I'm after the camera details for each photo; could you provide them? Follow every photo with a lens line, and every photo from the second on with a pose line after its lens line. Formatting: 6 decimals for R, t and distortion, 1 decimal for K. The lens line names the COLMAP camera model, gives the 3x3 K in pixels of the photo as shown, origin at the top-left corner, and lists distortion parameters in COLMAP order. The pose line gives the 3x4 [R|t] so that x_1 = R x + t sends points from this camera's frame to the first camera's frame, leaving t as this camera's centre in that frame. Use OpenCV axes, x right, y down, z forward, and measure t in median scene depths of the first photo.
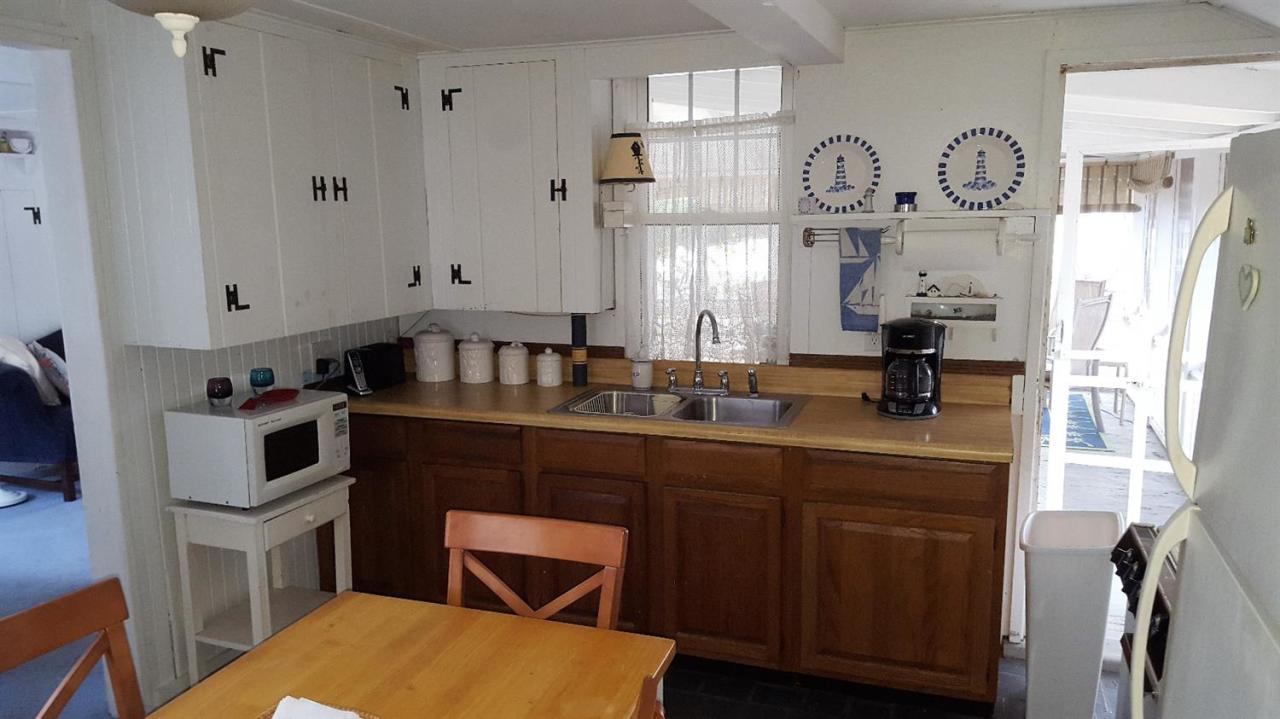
lens RADIAL K [[920.9, 0, 640.0], [0, 920.9, 359.5], [0, 0, 1]] dist [0.129781, -0.163744]
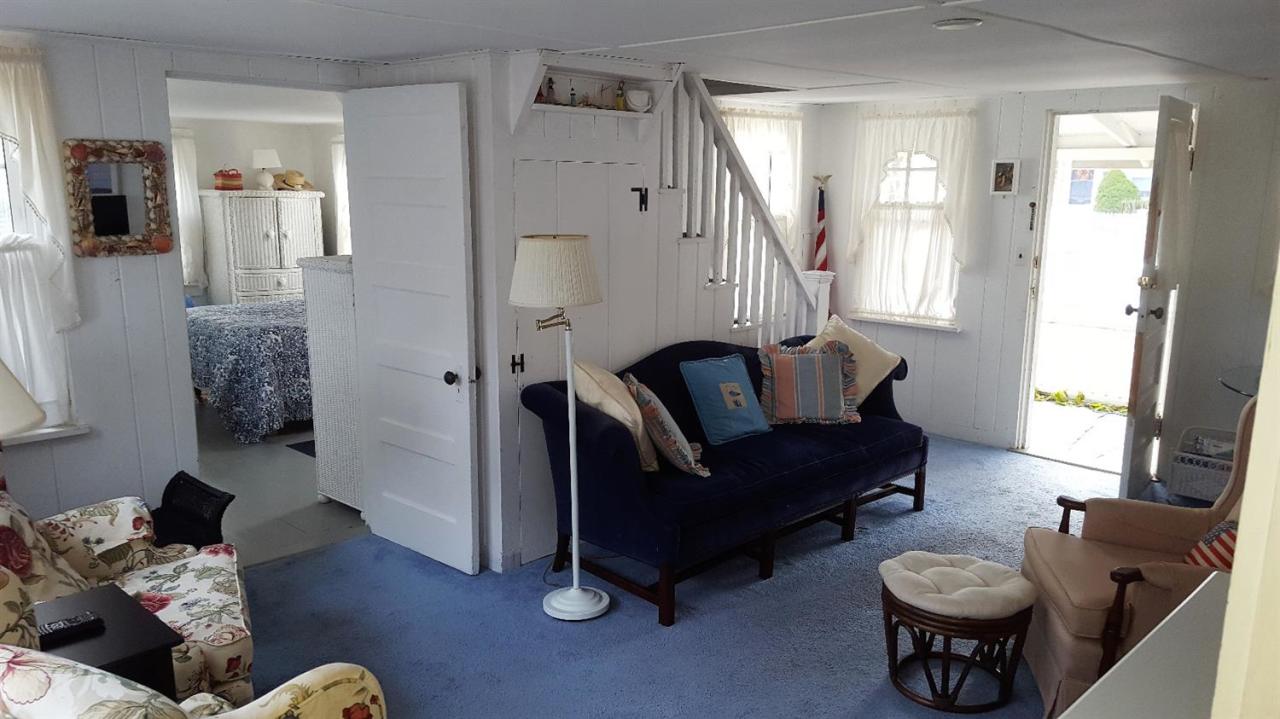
lens RADIAL K [[920.9, 0, 640.0], [0, 920.9, 359.5], [0, 0, 1]] dist [0.129781, -0.163744]
pose [[0.892206, 0.106132, -0.438982, -0.325284], [-0.092905, 0.994338, 0.051576, -0.067985], [0.441970, -0.005233, 0.897015, 0.367298]]
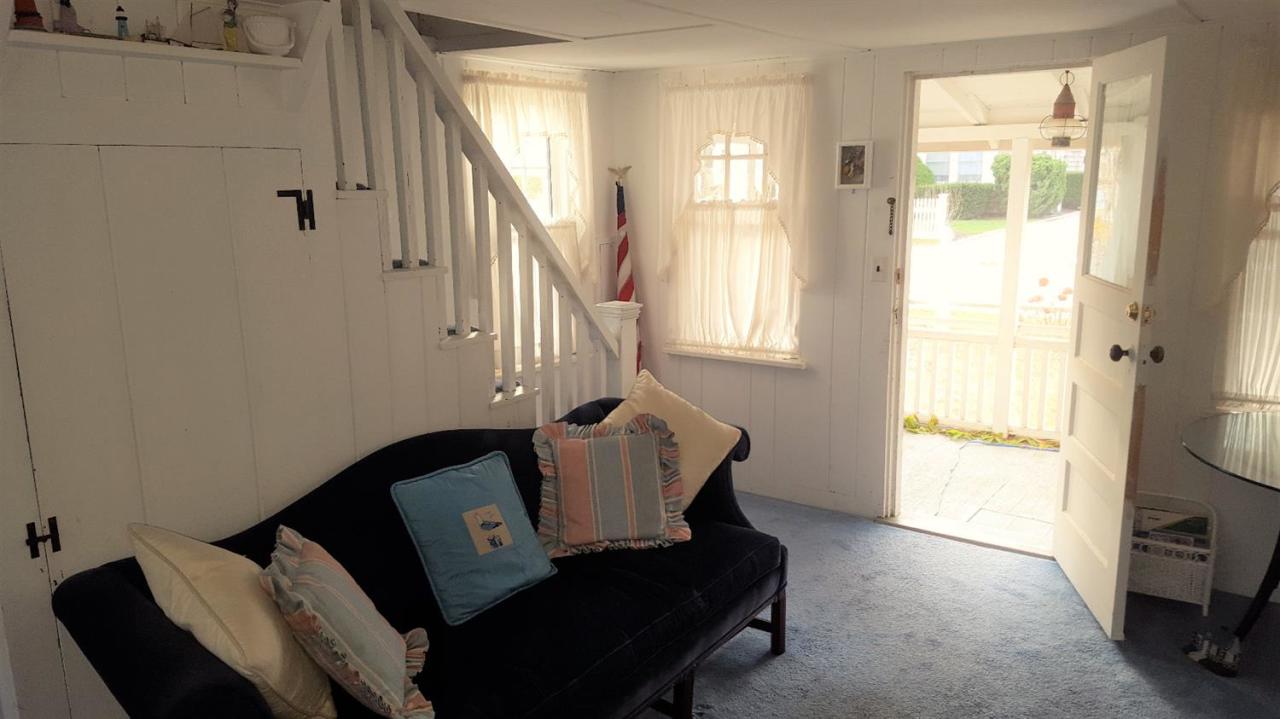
lens RADIAL K [[920.9, 0, 640.0], [0, 920.9, 359.5], [0, 0, 1]] dist [0.129781, -0.163744]
pose [[0.963901, 0.052309, -0.261071, -0.397514], [-0.041974, 0.998104, 0.045012, -0.115371], [0.262931, -0.032429, 0.964270, 0.659694]]
